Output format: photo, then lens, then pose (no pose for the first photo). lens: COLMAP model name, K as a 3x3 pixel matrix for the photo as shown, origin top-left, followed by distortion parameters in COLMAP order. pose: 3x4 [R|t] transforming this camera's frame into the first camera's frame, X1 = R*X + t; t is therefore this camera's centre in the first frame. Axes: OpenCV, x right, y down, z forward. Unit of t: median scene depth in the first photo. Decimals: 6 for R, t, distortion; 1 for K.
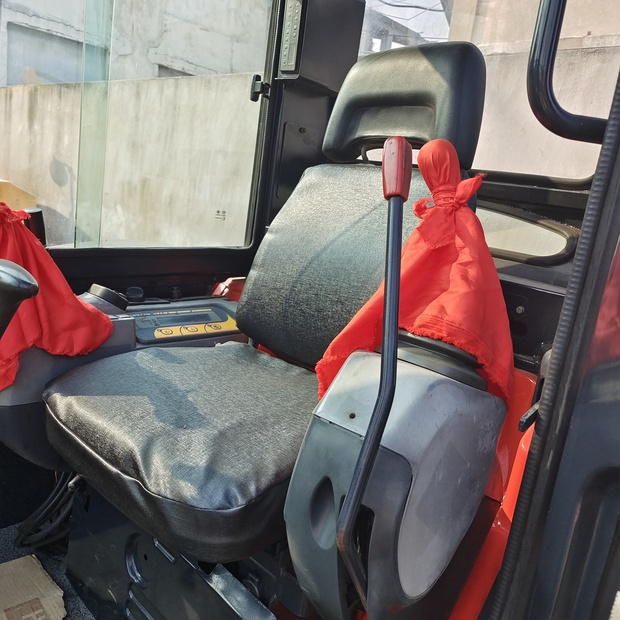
lens RADIAL K [[557.4, 0, 310.0], [0, 557.4, 310.0], [0, 0, 1]] dist [0.028545, 0.001495]
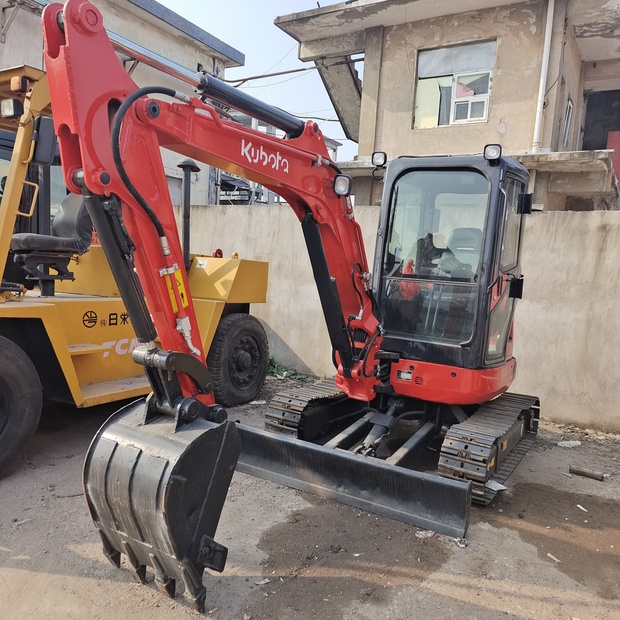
lens RADIAL K [[558.5, 0, 313.5], [0, 558.5, 311.2], [0, 0, 1]] dist [0.027571, 0.020879]
pose [[0.970357, -0.093486, 0.222864, -2.243054], [0.116019, 0.989140, -0.090231, 0.560909], [-0.212008, 0.113412, 0.970665, -3.404792]]
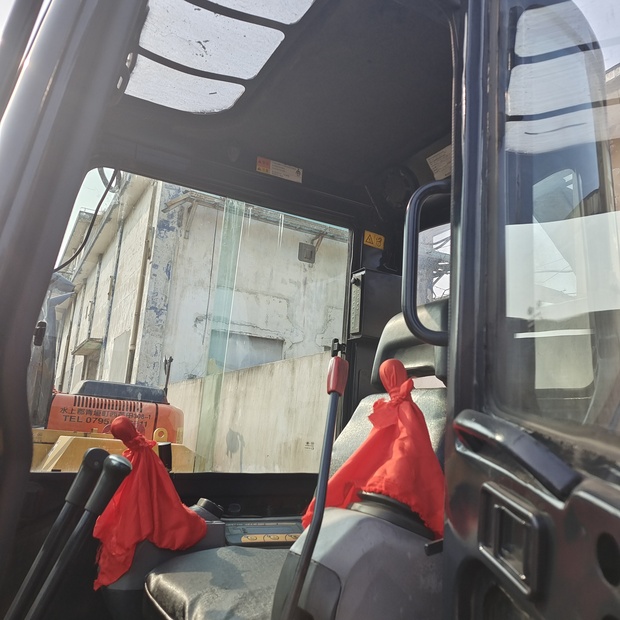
lens RADIAL K [[558.5, 0, 313.5], [0, 558.5, 311.2], [0, 0, 1]] dist [0.027571, 0.020879]
pose [[0.952240, -0.137307, -0.272737, 0.326828], [0.000557, 0.893974, -0.448119, 0.172677], [0.305350, 0.426565, 0.851354, -0.263527]]
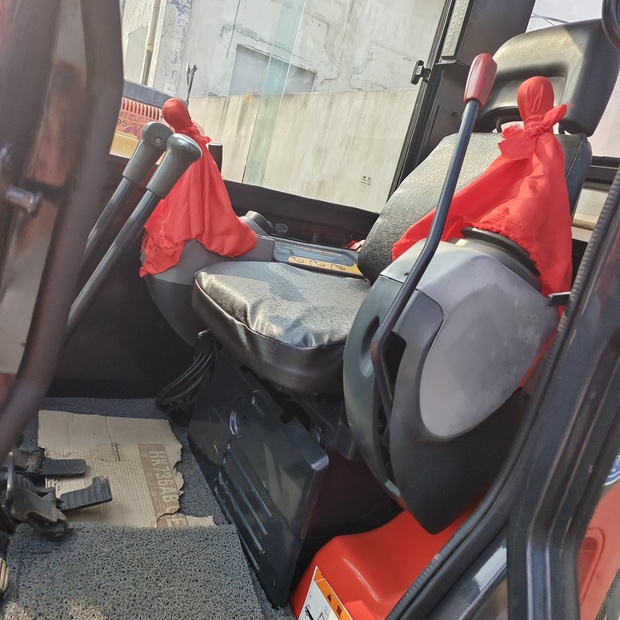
lens RADIAL K [[558.5, 0, 313.5], [0, 558.5, 311.2], [0, 0, 1]] dist [0.027571, 0.020879]
pose [[0.946168, 0.167479, -0.276979, 0.140331], [-0.181949, 0.982932, -0.027201, 0.202393], [0.267696, 0.076133, 0.960491, -0.142212]]
